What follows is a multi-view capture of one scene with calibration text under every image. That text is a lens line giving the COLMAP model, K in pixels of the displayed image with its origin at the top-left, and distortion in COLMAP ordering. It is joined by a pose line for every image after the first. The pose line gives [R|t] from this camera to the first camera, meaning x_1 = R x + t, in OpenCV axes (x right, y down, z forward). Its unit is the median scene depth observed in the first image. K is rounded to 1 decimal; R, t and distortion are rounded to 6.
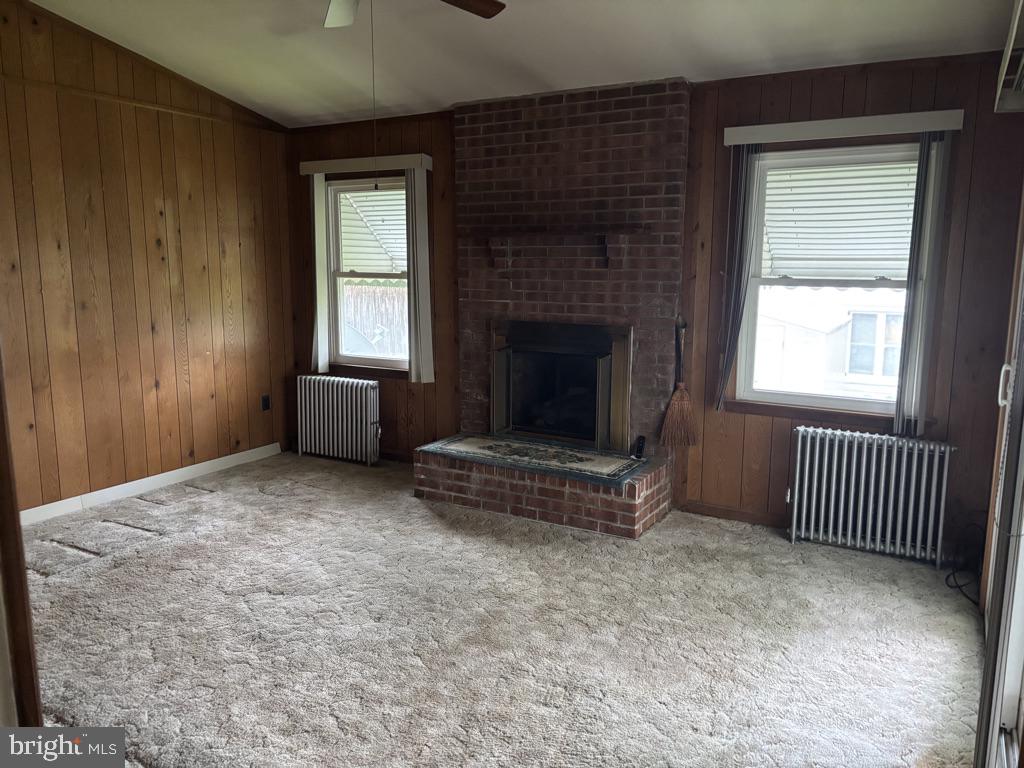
lens RADIAL K [[773.7, 0, 513.6], [0, 773.7, 385.0], [0, 0, 1]] dist [0.043268, -0.048477]
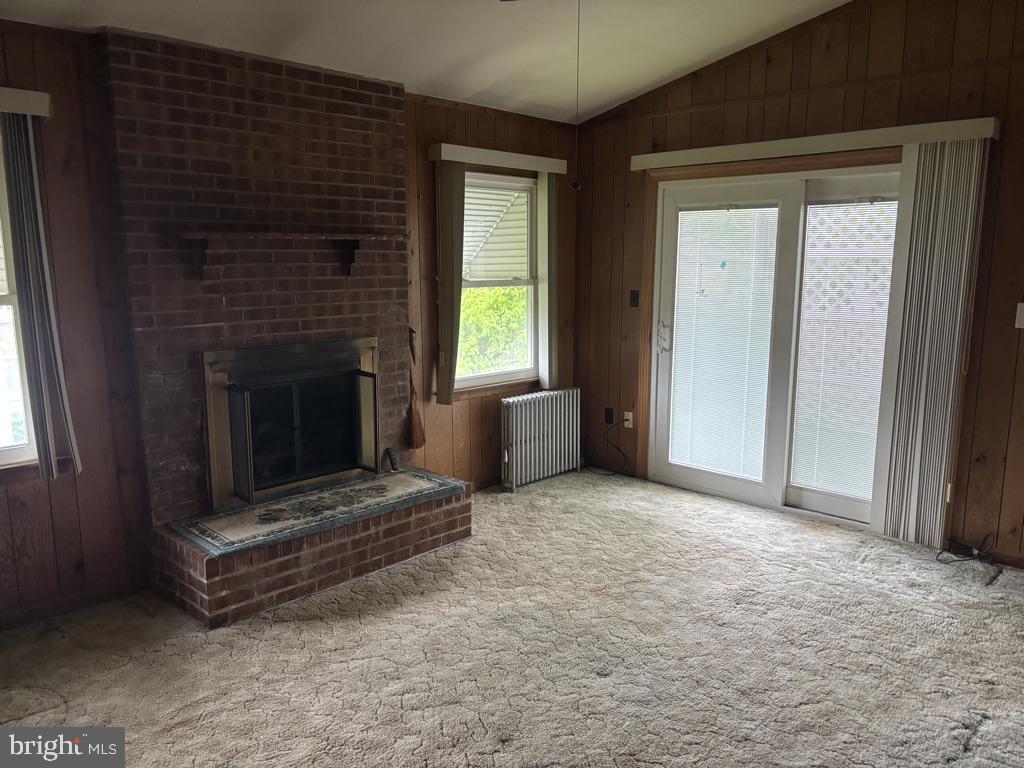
lens RADIAL K [[773.7, 0, 518.0], [0, 773.7, 384.1], [0, 0, 1]] dist [0.043268, -0.048477]
pose [[0.236068, -0.158899, 0.958657, -0.712902], [0.165648, 0.978681, 0.121427, -0.103644], [-0.957514, 0.130135, 0.257357, 0.592489]]
